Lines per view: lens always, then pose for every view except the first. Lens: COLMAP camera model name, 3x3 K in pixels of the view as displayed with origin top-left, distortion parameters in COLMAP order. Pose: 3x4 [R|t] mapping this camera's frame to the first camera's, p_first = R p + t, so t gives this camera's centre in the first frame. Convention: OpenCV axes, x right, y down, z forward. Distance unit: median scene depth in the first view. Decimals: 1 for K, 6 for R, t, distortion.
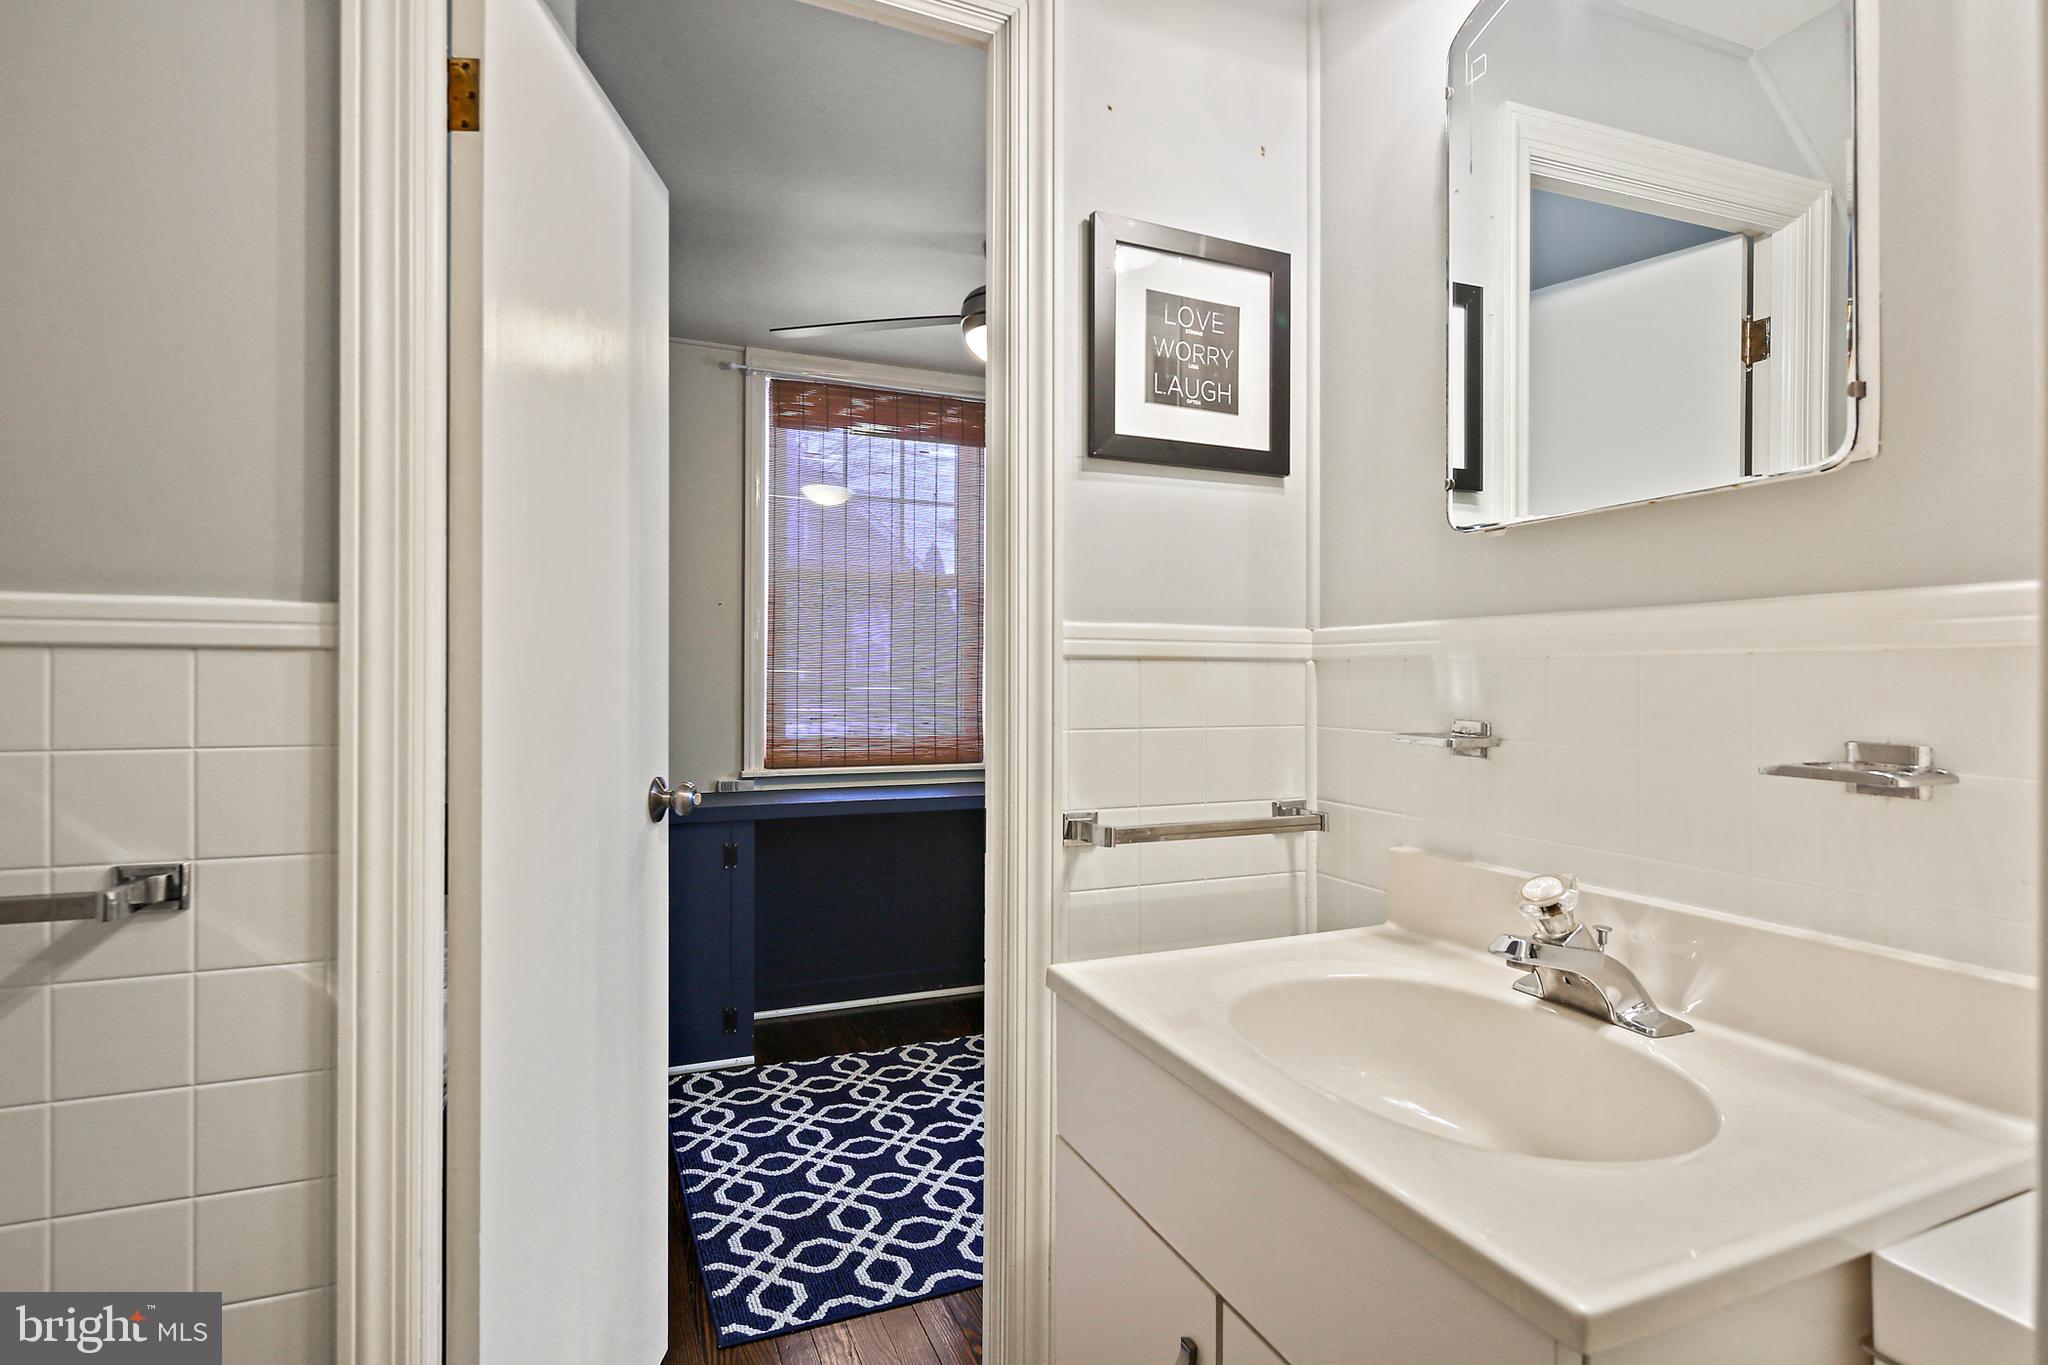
lens RADIAL K [[990.9, 0, 1024.0], [0, 990.9, 682.5], [0, 0, 1]] dist [-0.002234, -0.000689]
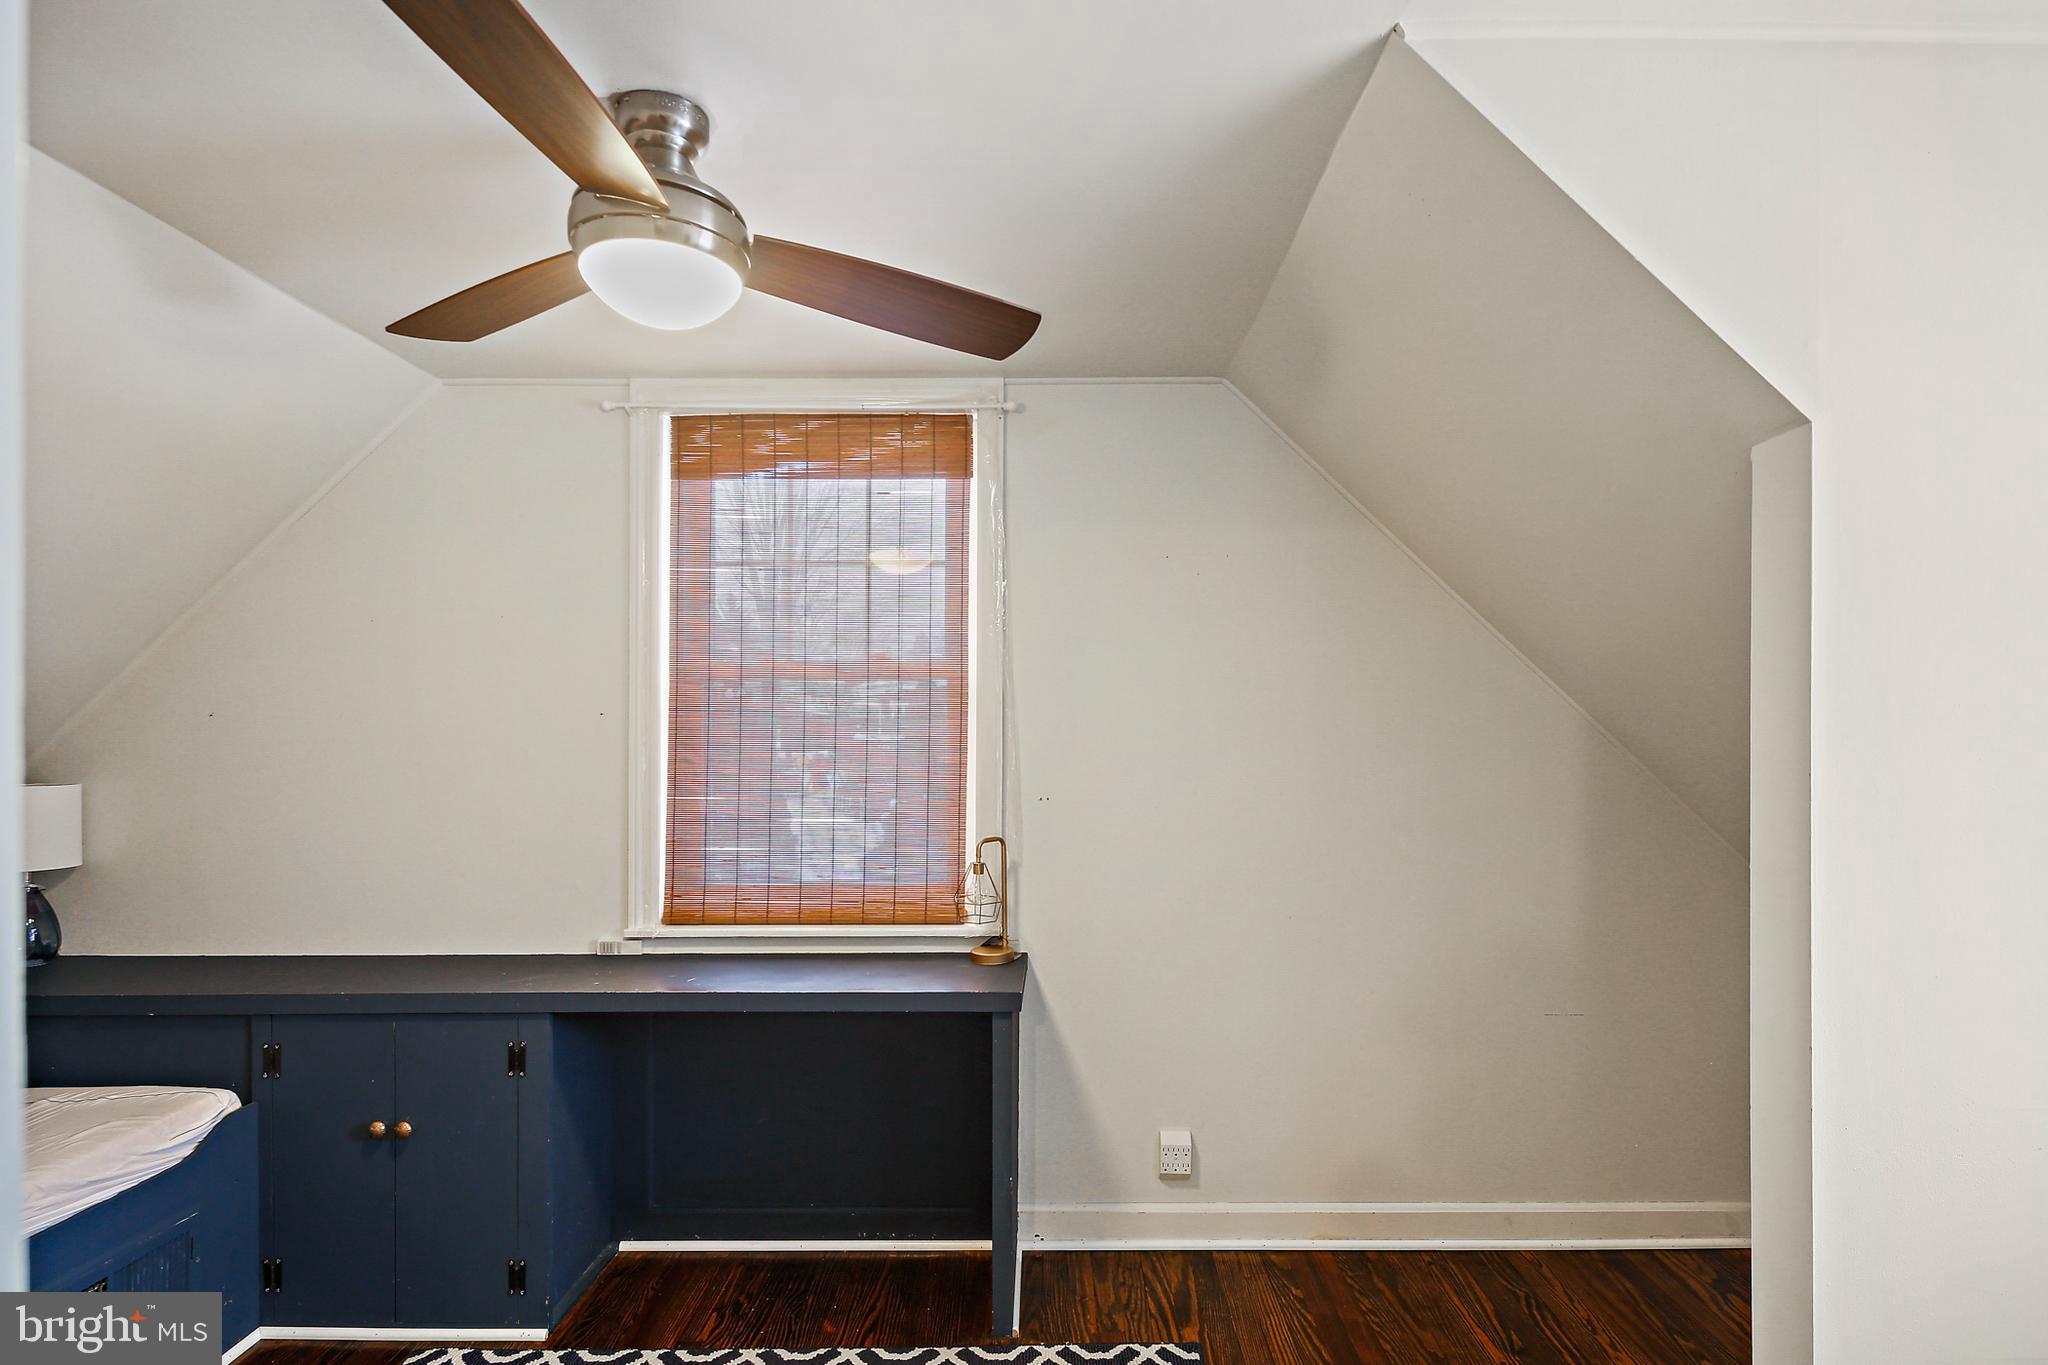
lens RADIAL K [[1009.0, 0, 1028.9], [0, 1009.0, 754.4], [0, 0, 1]] dist [-0.000126, -0.000127]
pose [[0.921101, -0.003084, -0.389311, 0.300576], [0.006391, 0.999954, 0.007199, -0.048414], [0.389271, -0.009119, 0.921078, 0.381772]]
